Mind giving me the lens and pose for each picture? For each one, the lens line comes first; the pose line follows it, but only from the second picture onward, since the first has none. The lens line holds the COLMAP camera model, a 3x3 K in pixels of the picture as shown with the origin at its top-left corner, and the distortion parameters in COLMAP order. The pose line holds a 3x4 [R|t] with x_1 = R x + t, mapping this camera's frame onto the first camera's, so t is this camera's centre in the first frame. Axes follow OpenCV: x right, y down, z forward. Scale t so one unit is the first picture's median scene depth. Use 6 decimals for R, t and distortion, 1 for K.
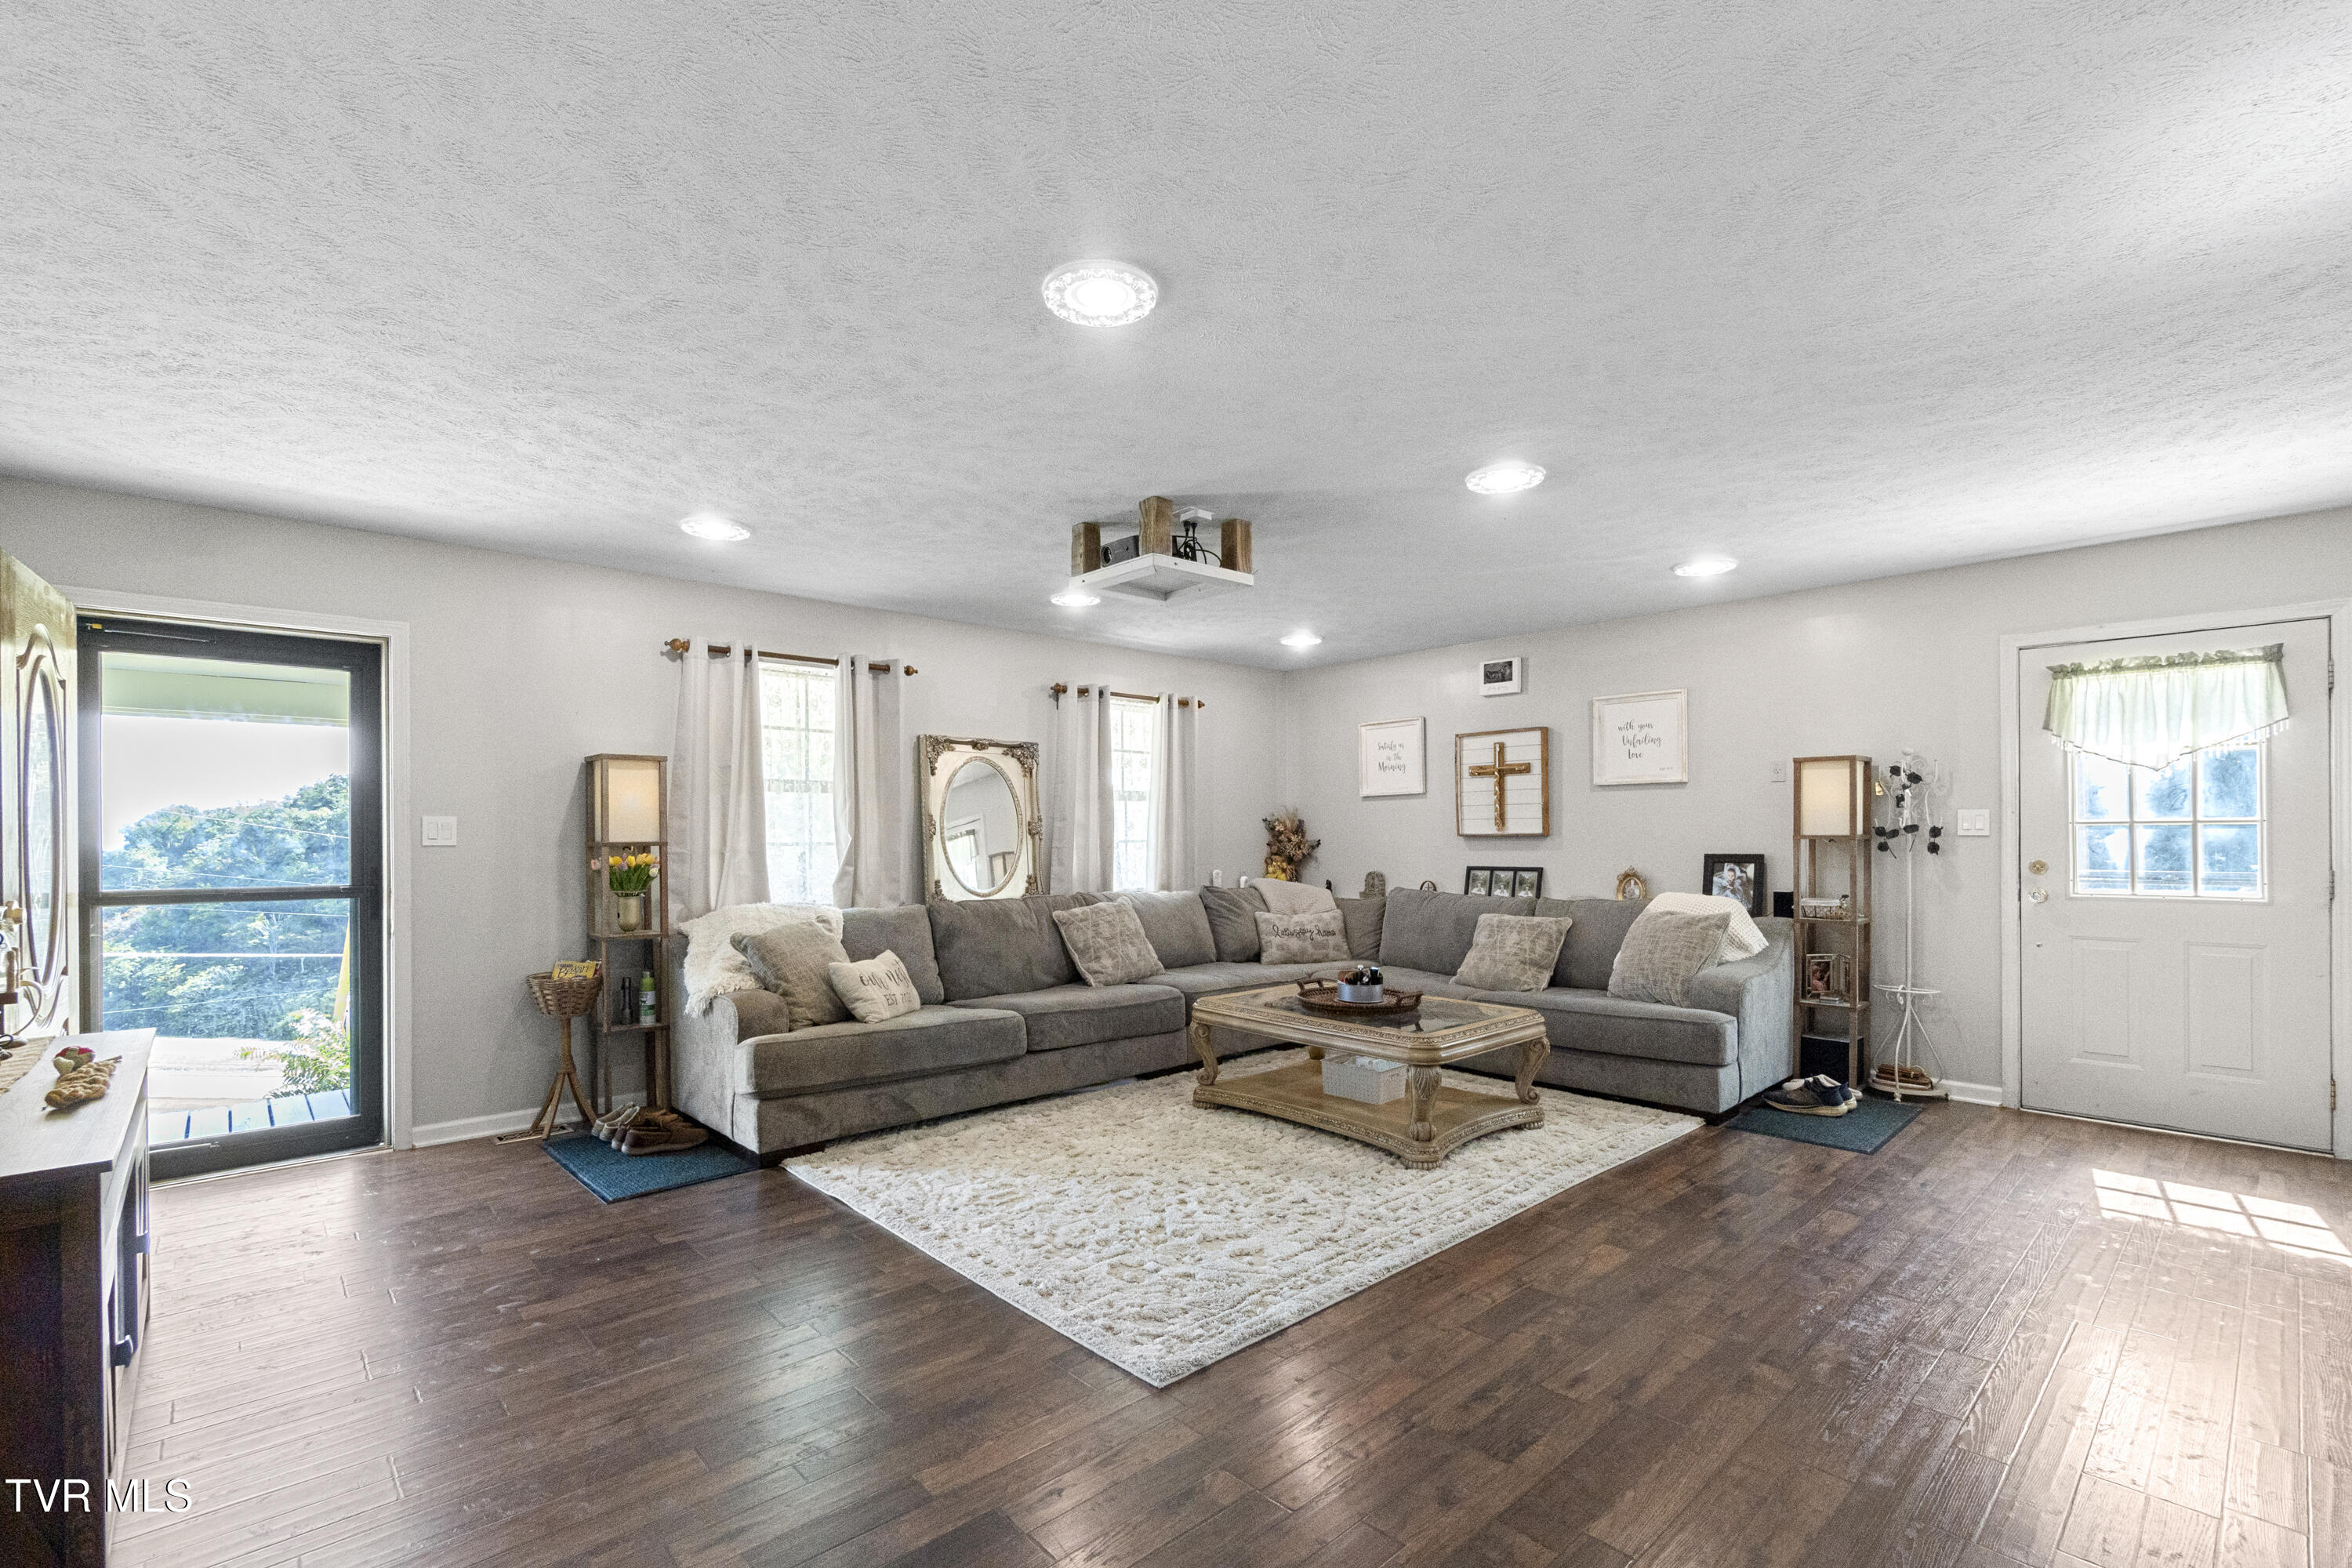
lens RADIAL K [[1032.4, 0, 1179.3], [0, 1032.4, 846.6], [0, 0, 1]] dist [-0.005857, 0.002082]
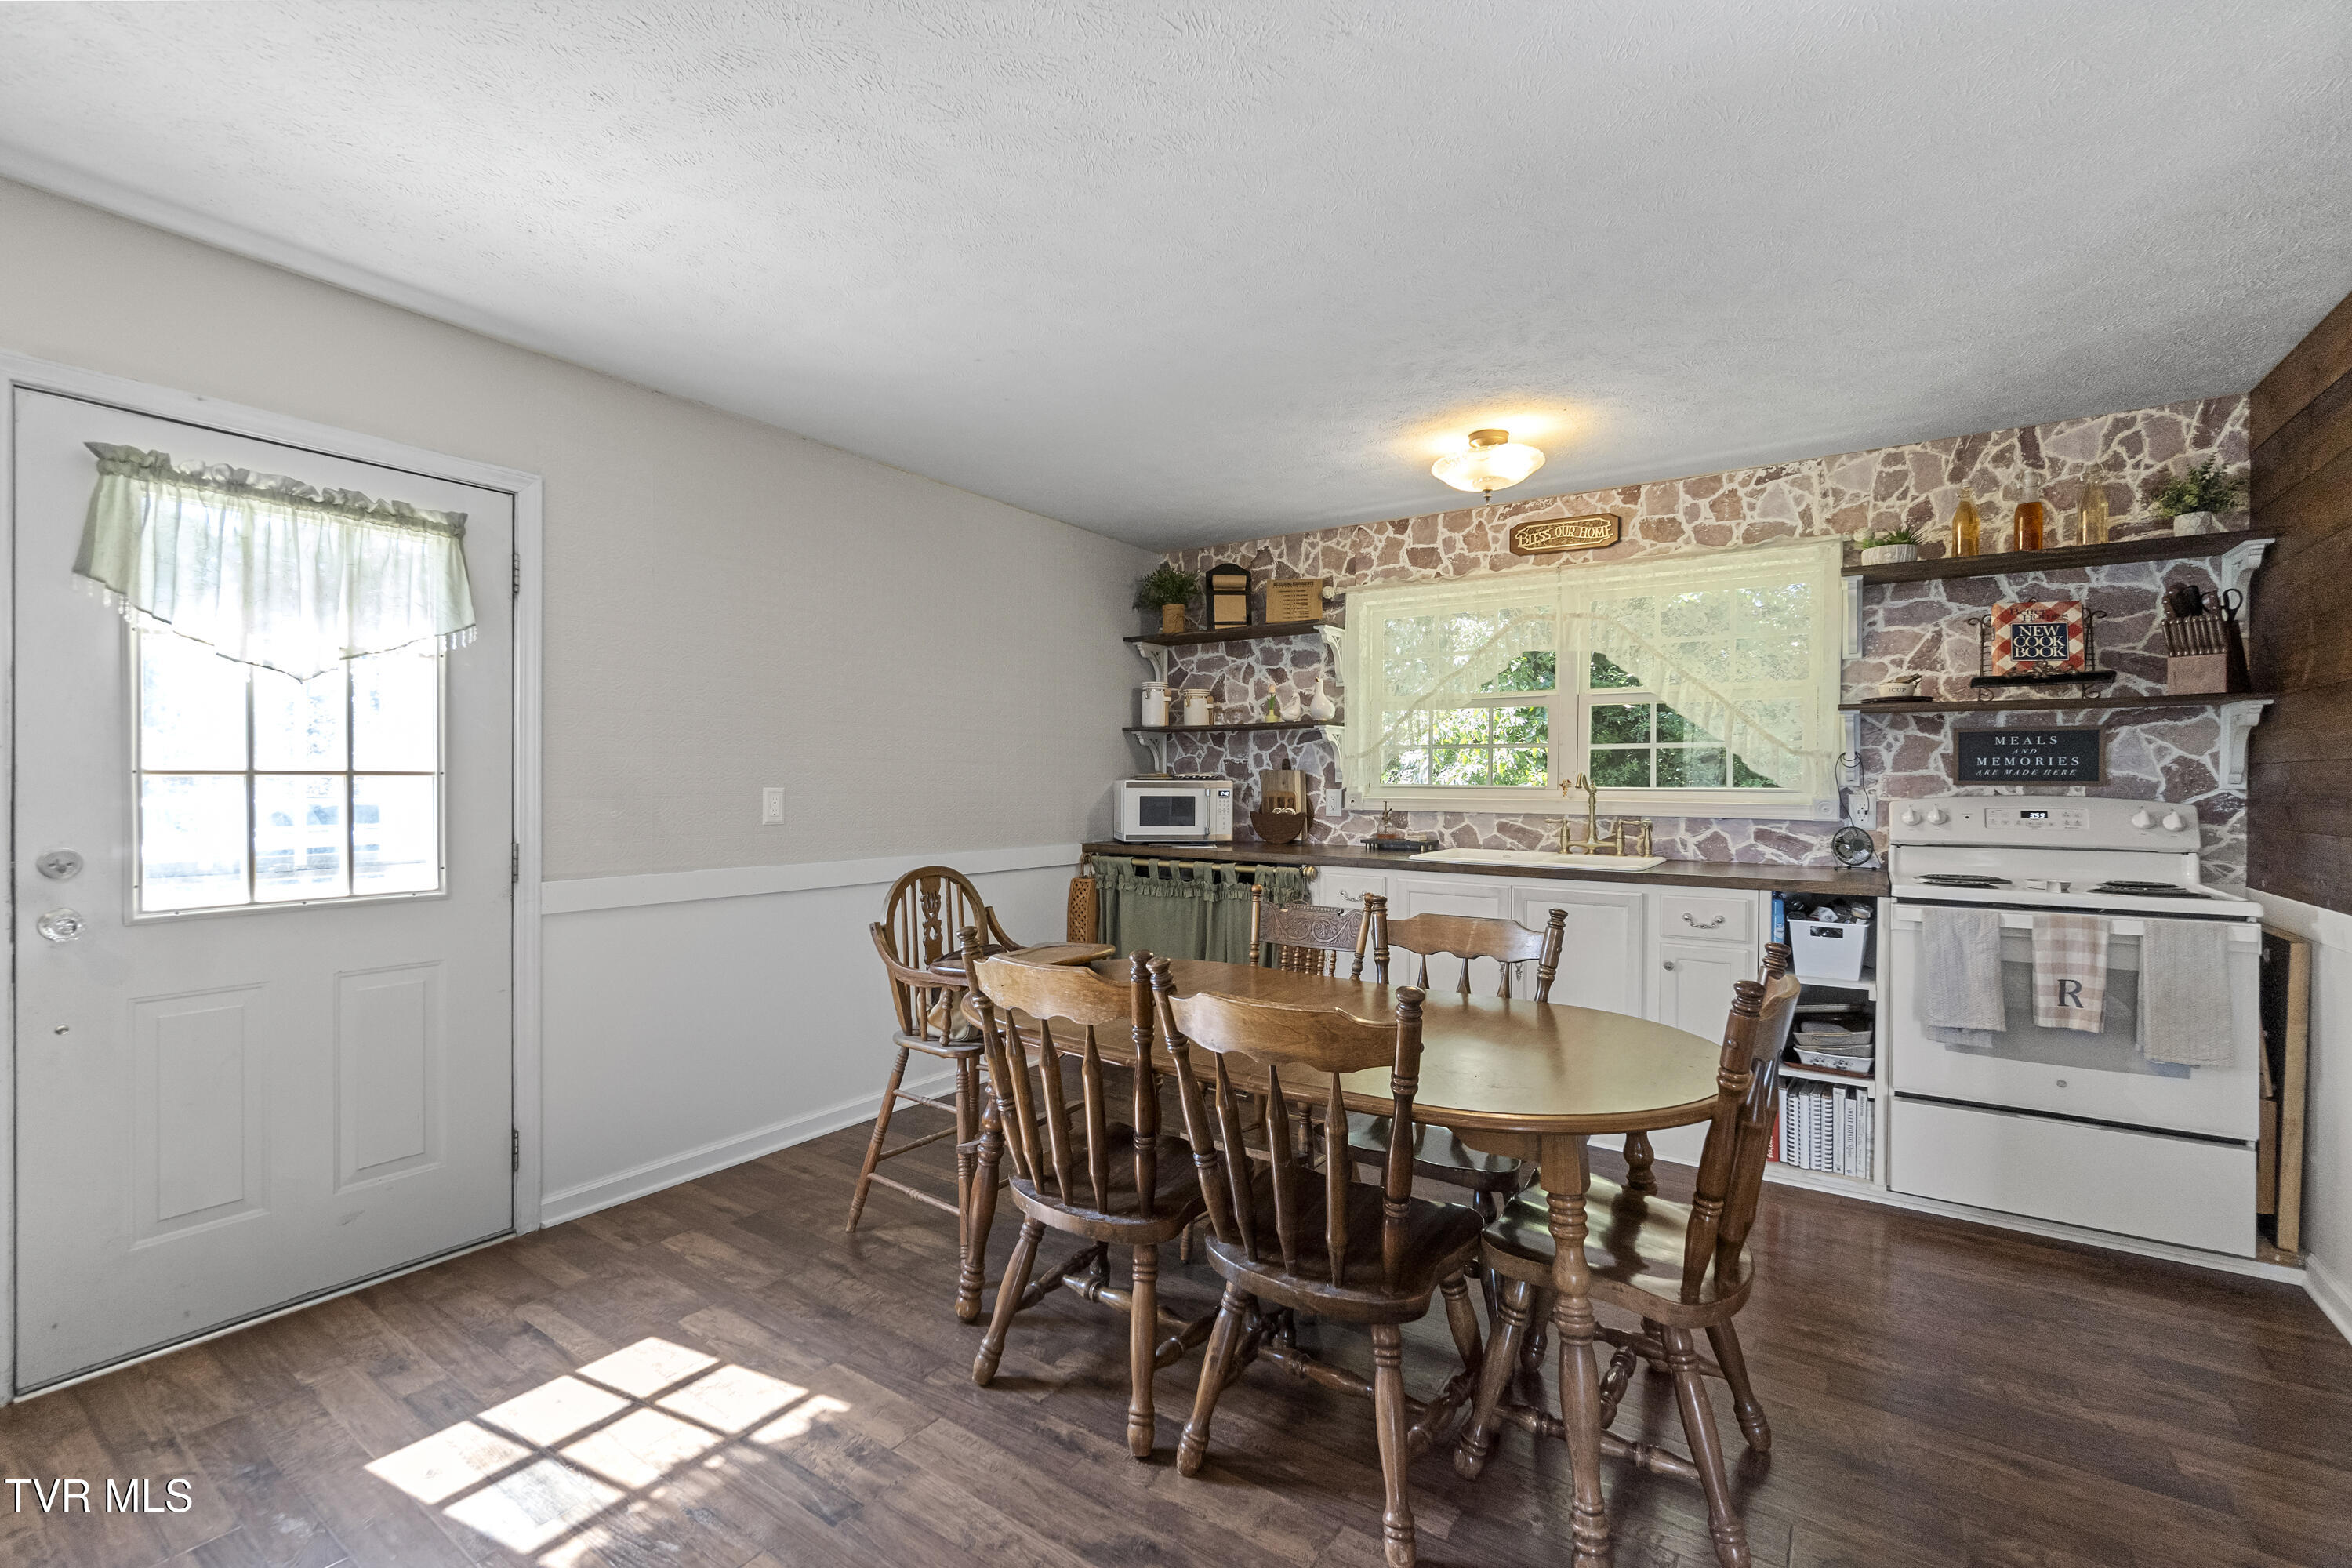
lens RADIAL K [[1032.4, 0, 1163.4], [0, 1032.4, 787.1], [0, 0, 1]] dist [-0.005857, 0.002082]
pose [[-0.214744, -0.002993, 0.976666, 0.251576], [0.005880, 0.999973, 0.004358, -0.013463], [-0.976653, 0.006679, -0.214721, 0.578243]]
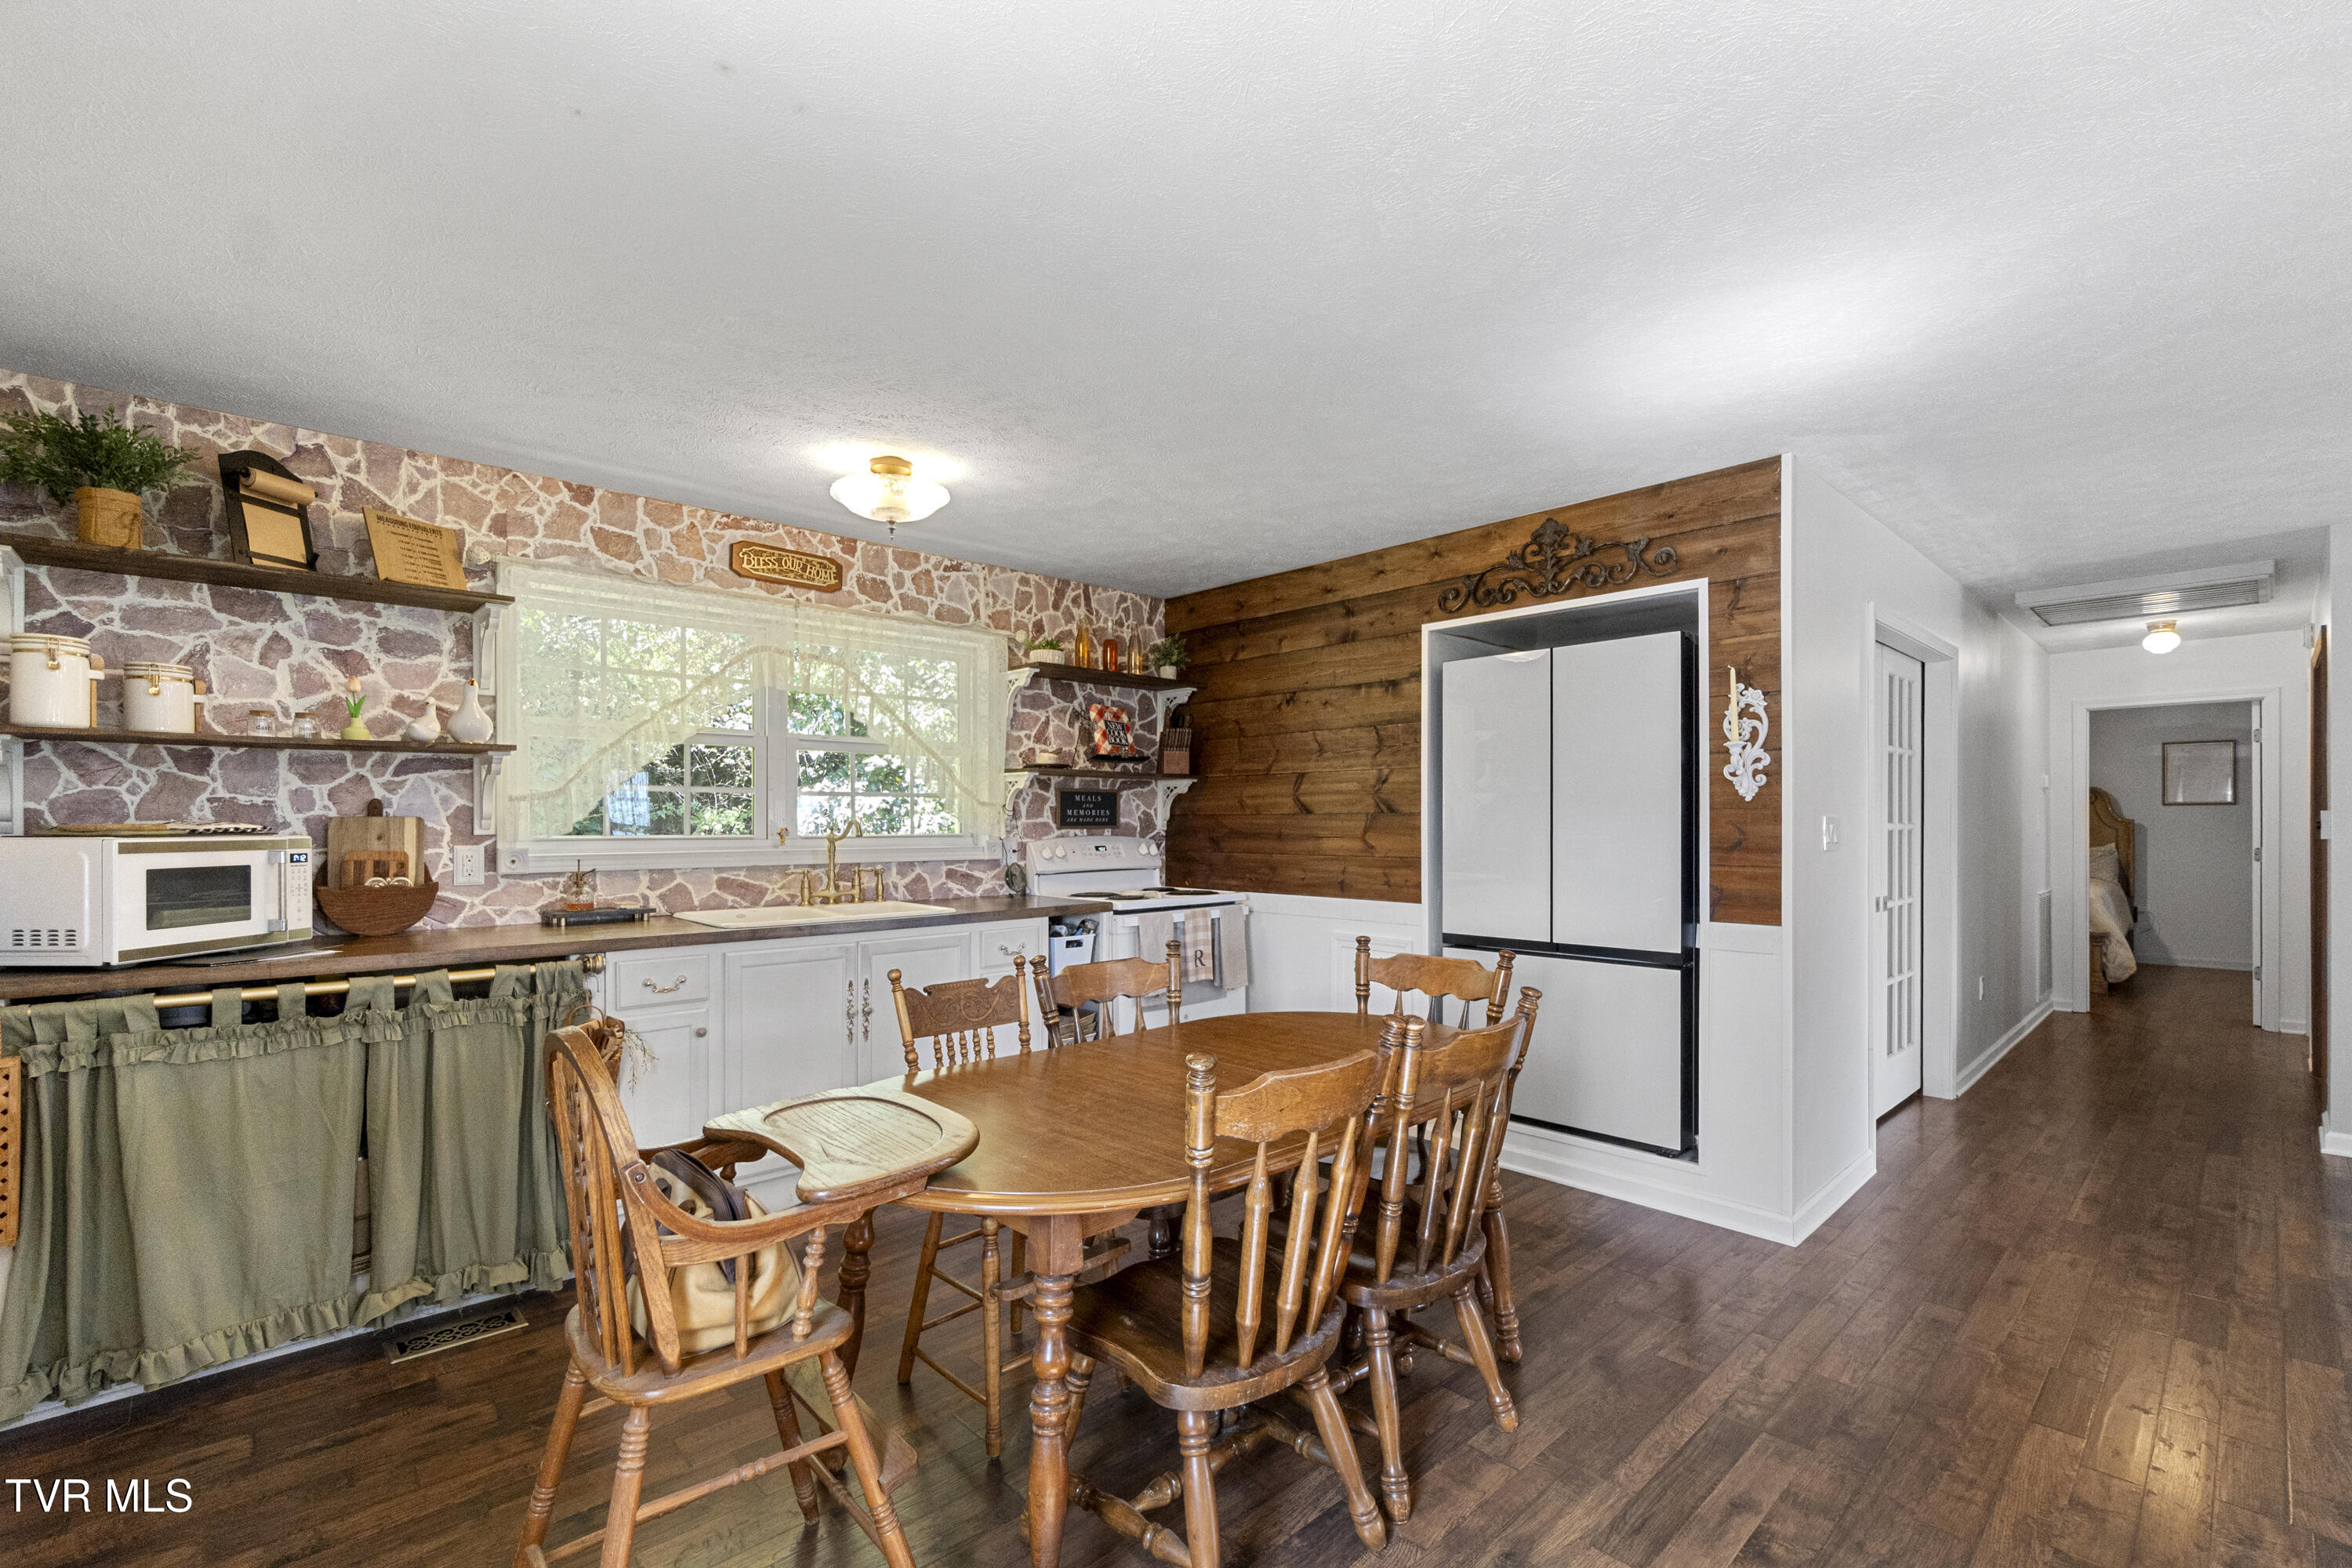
lens RADIAL K [[1032.4, 0, 1184.2], [0, 1032.4, 820.1], [0, 0, 1]] dist [-0.005857, 0.002082]
pose [[-0.999869, 0.006185, -0.014940, 0.729707], [0.006052, 0.999942, 0.008927, -0.025537], [0.014995, 0.008835, -0.999849, 0.884378]]
